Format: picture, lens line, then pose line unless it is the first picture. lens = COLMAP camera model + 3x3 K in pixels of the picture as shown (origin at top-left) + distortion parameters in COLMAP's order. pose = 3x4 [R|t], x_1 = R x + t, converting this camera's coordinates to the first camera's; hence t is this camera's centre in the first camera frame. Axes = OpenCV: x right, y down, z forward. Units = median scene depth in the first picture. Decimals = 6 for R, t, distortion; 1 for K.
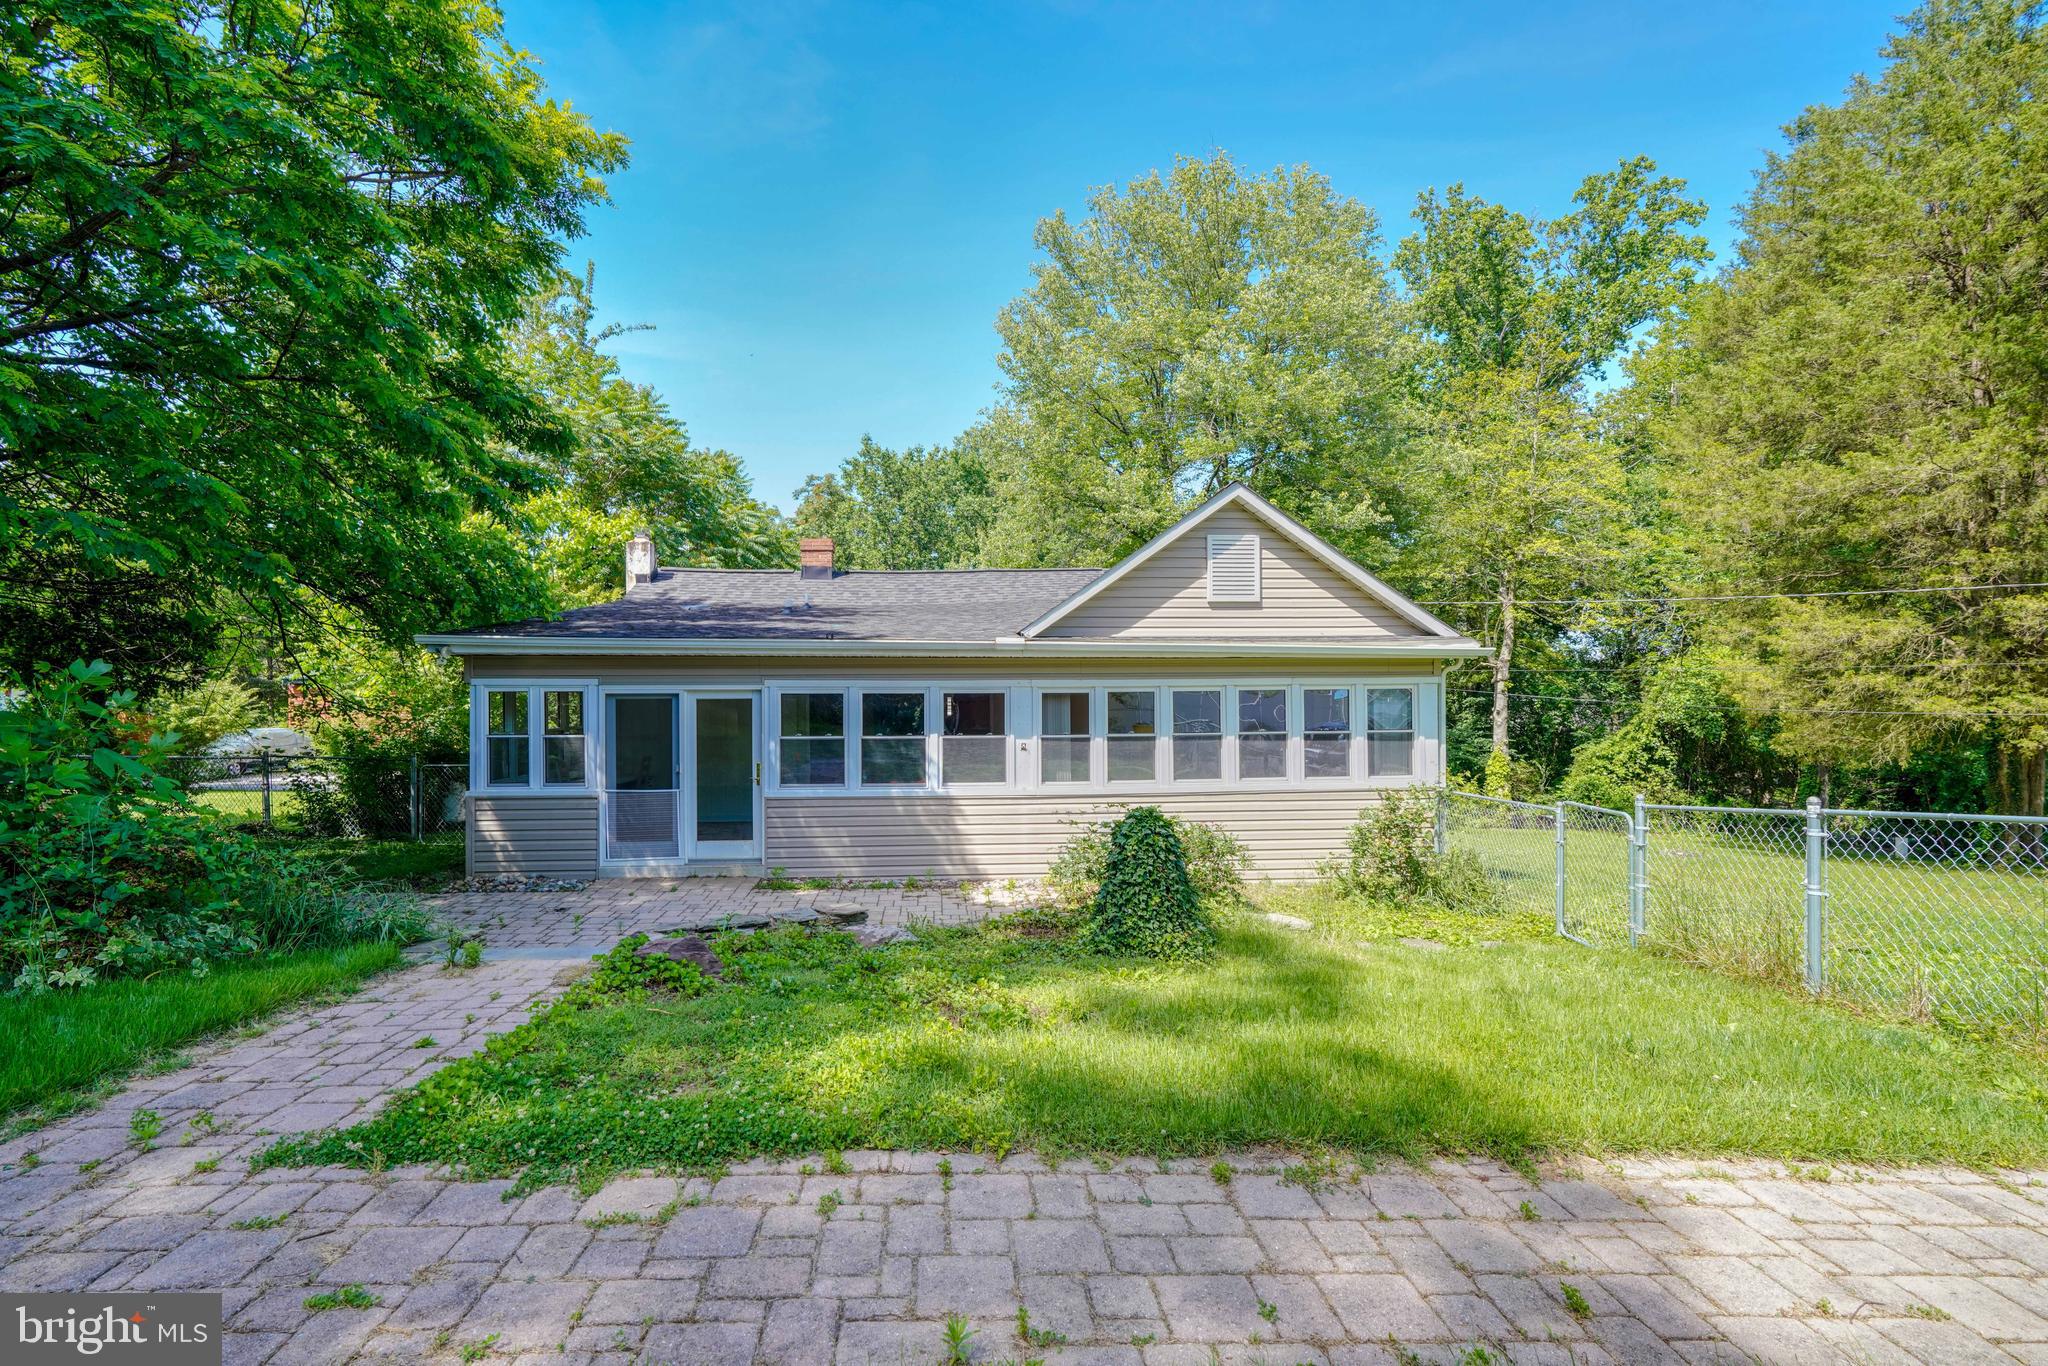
lens RADIAL K [[934.1, 0, 1007.0], [0, 934.1, 689.5], [0, 0, 1]] dist [-0.013378, 0.006667]
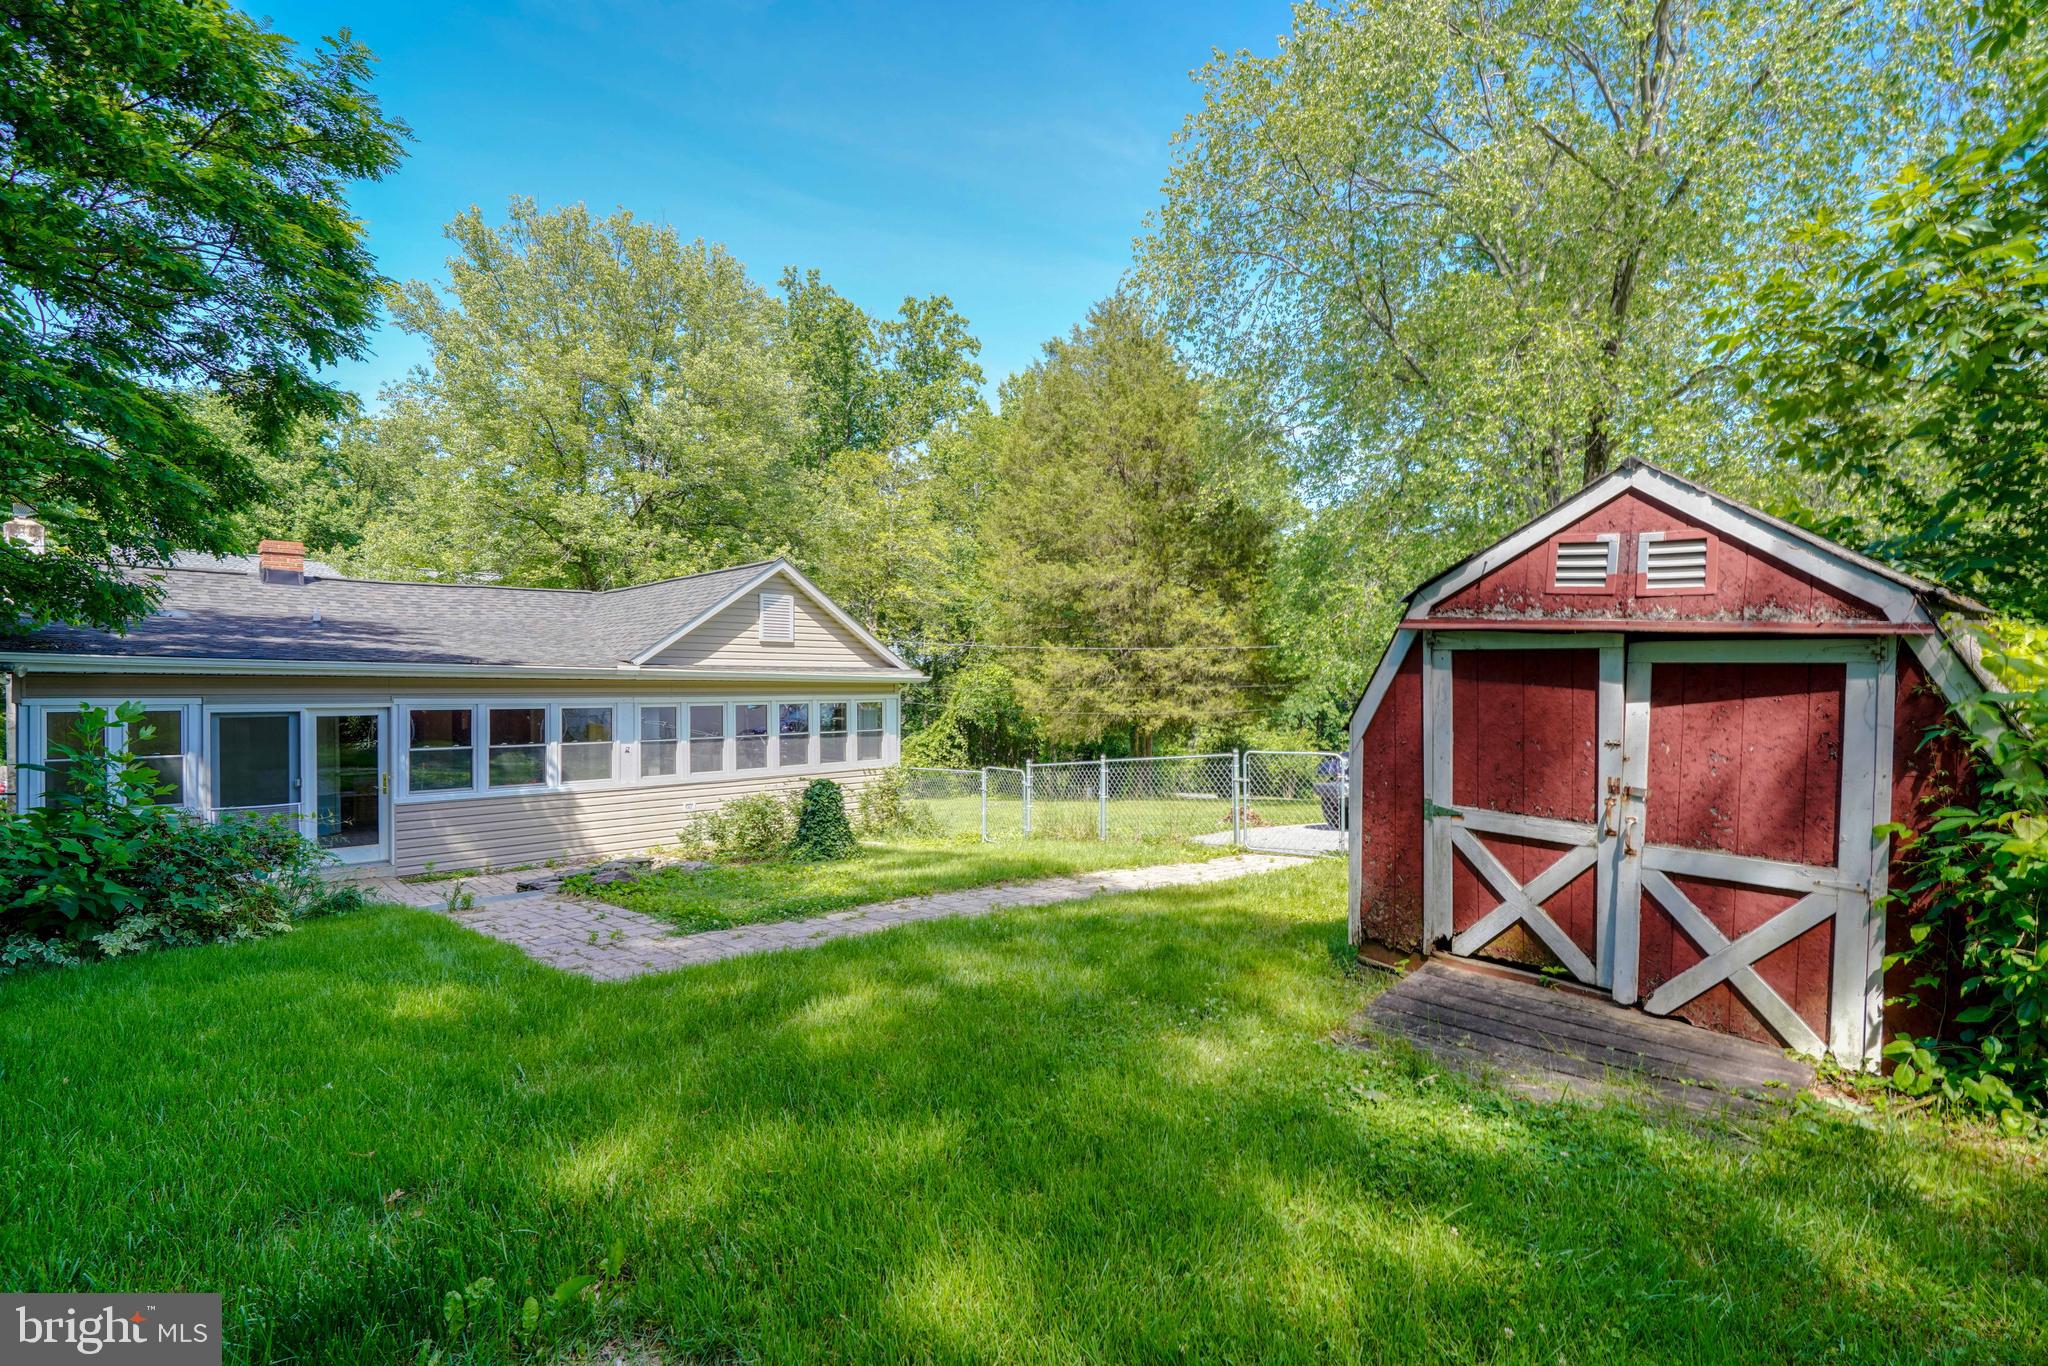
lens RADIAL K [[934.1, 0, 1007.0], [0, 934.1, 689.5], [0, 0, 1]] dist [-0.013378, 0.006667]
pose [[0.763107, 0.002678, 0.646267, -0.341008], [-0.003908, 0.999992, 0.000472, -0.019612], [-0.646260, -0.002886, 0.763112, -0.257522]]
